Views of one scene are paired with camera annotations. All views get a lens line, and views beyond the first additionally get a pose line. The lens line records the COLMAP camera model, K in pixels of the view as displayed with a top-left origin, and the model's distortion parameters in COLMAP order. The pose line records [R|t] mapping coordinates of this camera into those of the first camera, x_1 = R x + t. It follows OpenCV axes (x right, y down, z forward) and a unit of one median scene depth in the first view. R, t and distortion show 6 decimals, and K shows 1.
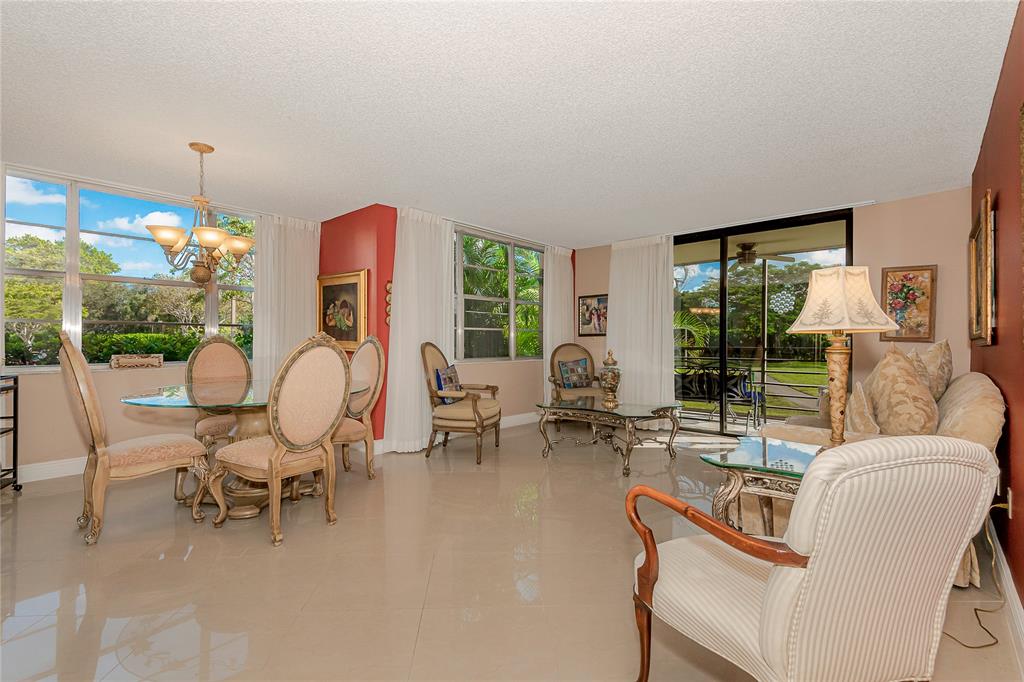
lens RADIAL K [[478.8, 0, 495.1], [0, 478.8, 355.5], [0, 0, 1]] dist [0.000645, -0.000225]
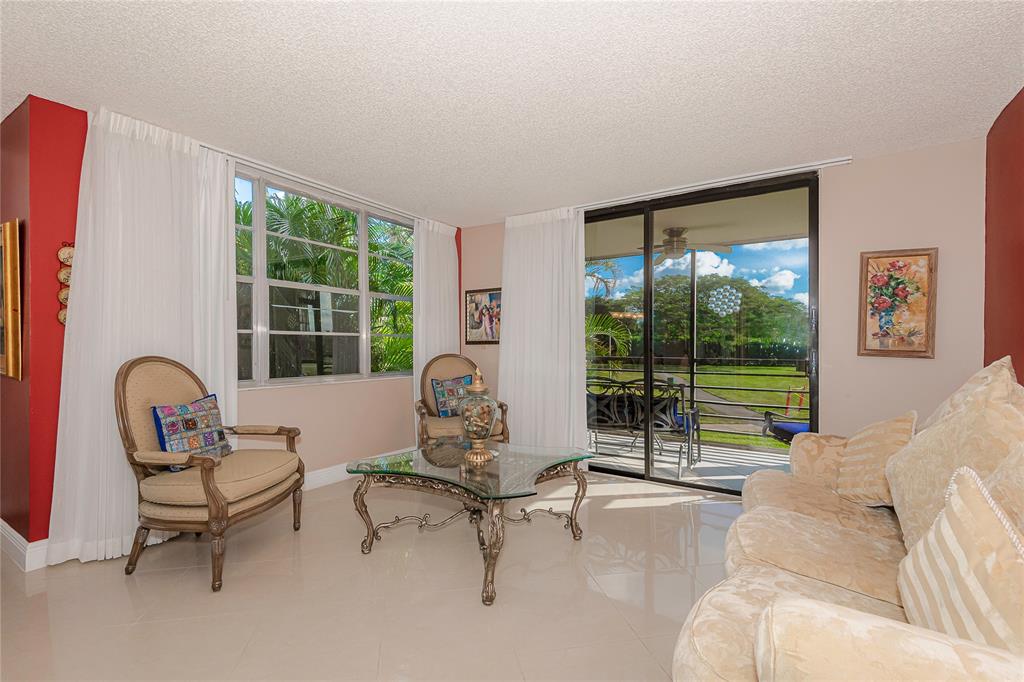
lens RADIAL K [[475.8, 0, 499.8], [0, 475.8, 349.0], [0, 0, 1]] dist [0.002046, -0.000011]
pose [[0.988863, 0.003627, 0.148784, 0.134280], [-0.000390, 0.999763, -0.021774, -0.018558], [-0.148827, 0.021473, 0.988630, 0.295576]]
